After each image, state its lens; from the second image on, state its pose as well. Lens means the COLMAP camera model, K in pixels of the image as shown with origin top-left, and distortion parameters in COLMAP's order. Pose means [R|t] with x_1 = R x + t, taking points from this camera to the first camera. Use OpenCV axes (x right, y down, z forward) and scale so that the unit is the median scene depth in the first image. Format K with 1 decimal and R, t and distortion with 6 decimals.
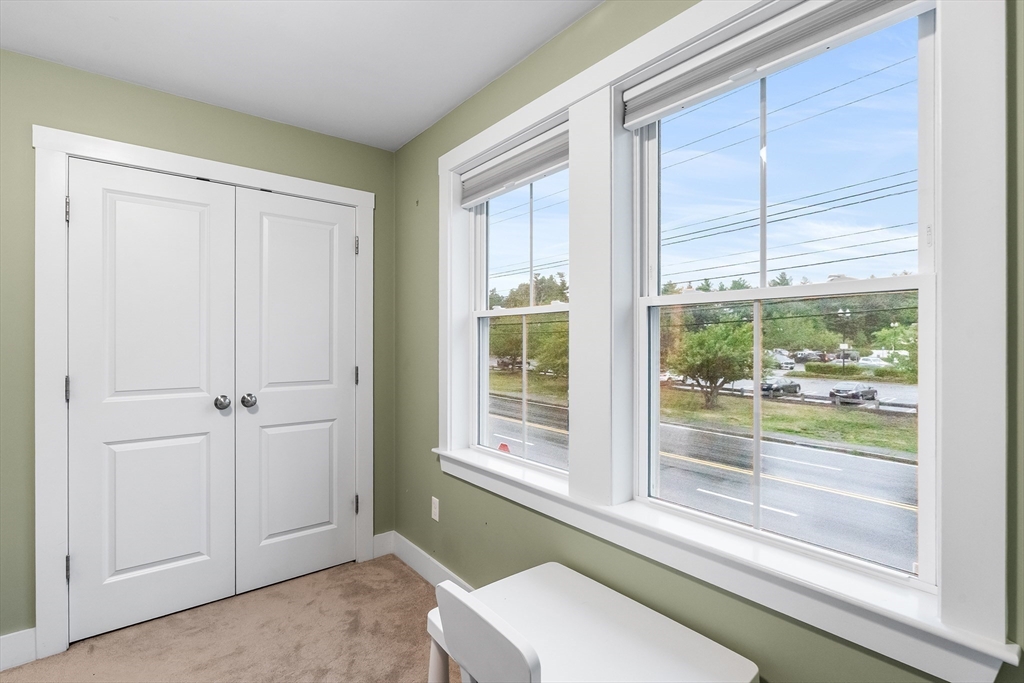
lens RADIAL K [[475.4, 0, 514.7], [0, 475.4, 342.9], [0, 0, 1]] dist [-0.002478, 0.000087]
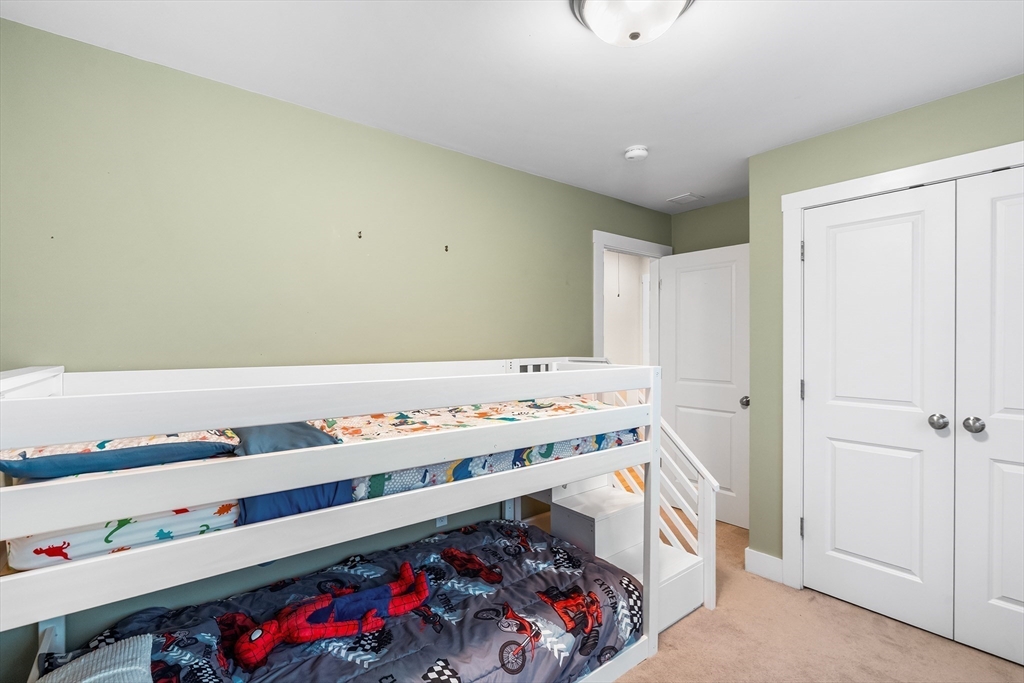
lens RADIAL K [[475.4, 0, 514.4], [0, 475.4, 340.7], [0, 0, 1]] dist [-0.002478, 0.000087]
pose [[-0.008321, 0.001197, -0.999965, 0.326862], [0.004599, 0.999989, 0.001159, -0.037761], [0.999955, -0.004589, -0.008326, 0.199835]]
